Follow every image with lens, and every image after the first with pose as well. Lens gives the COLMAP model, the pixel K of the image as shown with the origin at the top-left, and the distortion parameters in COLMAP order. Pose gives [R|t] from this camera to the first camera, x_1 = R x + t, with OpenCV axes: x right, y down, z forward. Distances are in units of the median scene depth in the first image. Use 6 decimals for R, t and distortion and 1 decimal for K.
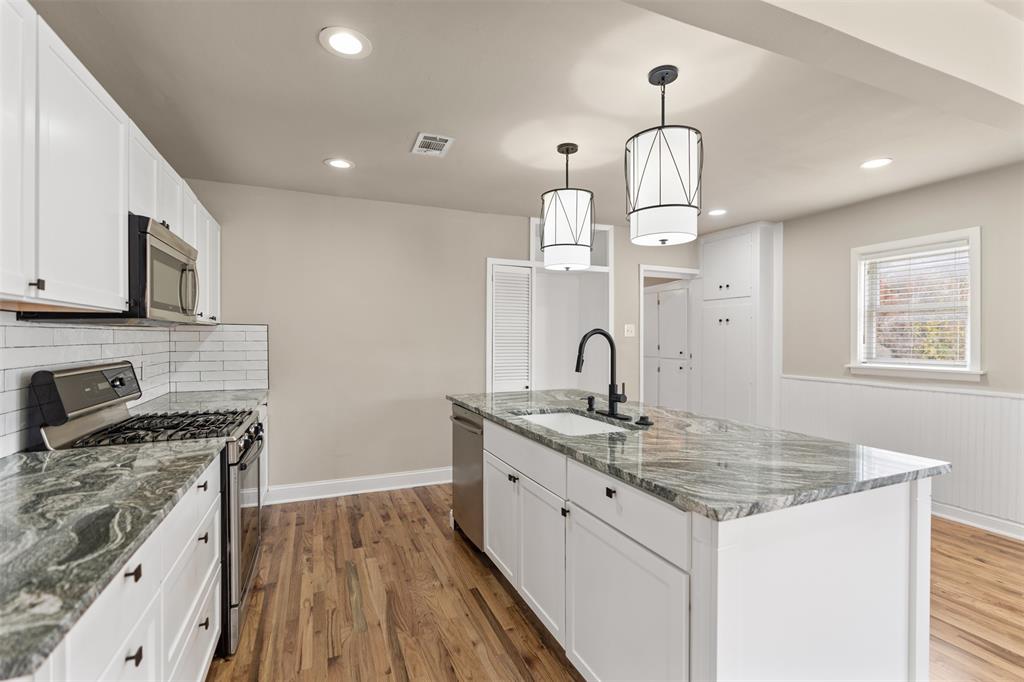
lens RADIAL K [[463.7, 0, 515.0], [0, 463.7, 342.7], [0, 0, 1]] dist [-0.012037, 0.006002]
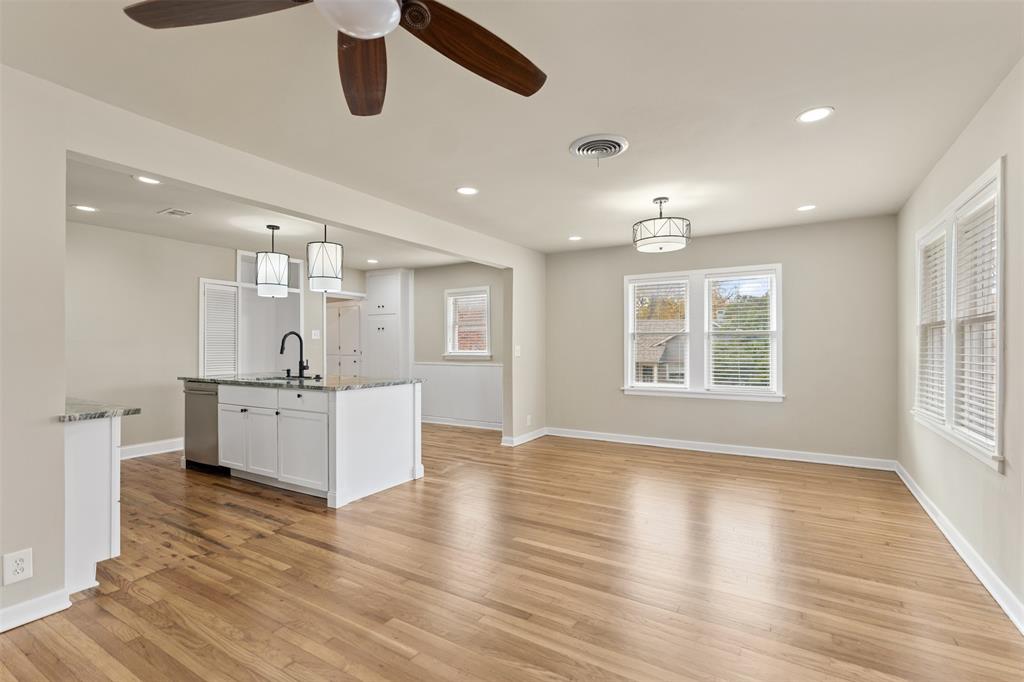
lens RADIAL K [[463.7, 0, 515.0], [0, 463.7, 342.7], [0, 0, 1]] dist [-0.012037, 0.006002]
pose [[0.807513, -0.000185, 0.589850, -0.174611], [0.009886, 0.999864, -0.013221, 0.042406], [-0.589767, 0.016507, 0.807405, -0.915046]]
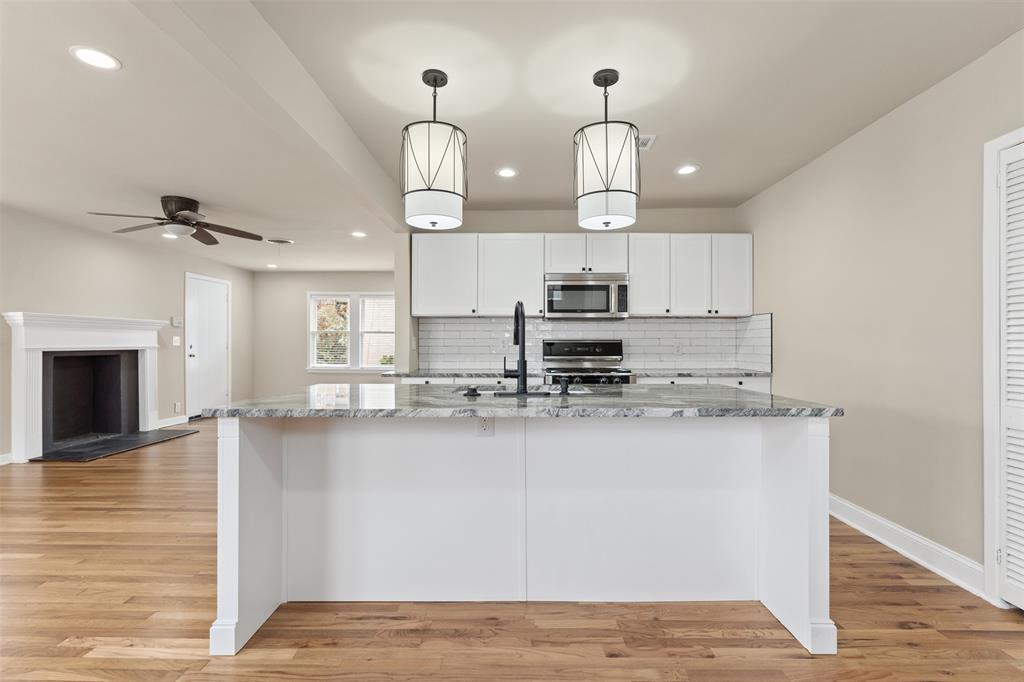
lens RADIAL K [[463.7, 0, 515.0], [0, 463.7, 342.7], [0, 0, 1]] dist [-0.012037, 0.006002]
pose [[-0.404209, -0.002368, -0.914664, 0.912175], [-0.010881, 0.999938, 0.002220, 0.045046], [0.914602, 0.010850, -0.404209, 1.179294]]
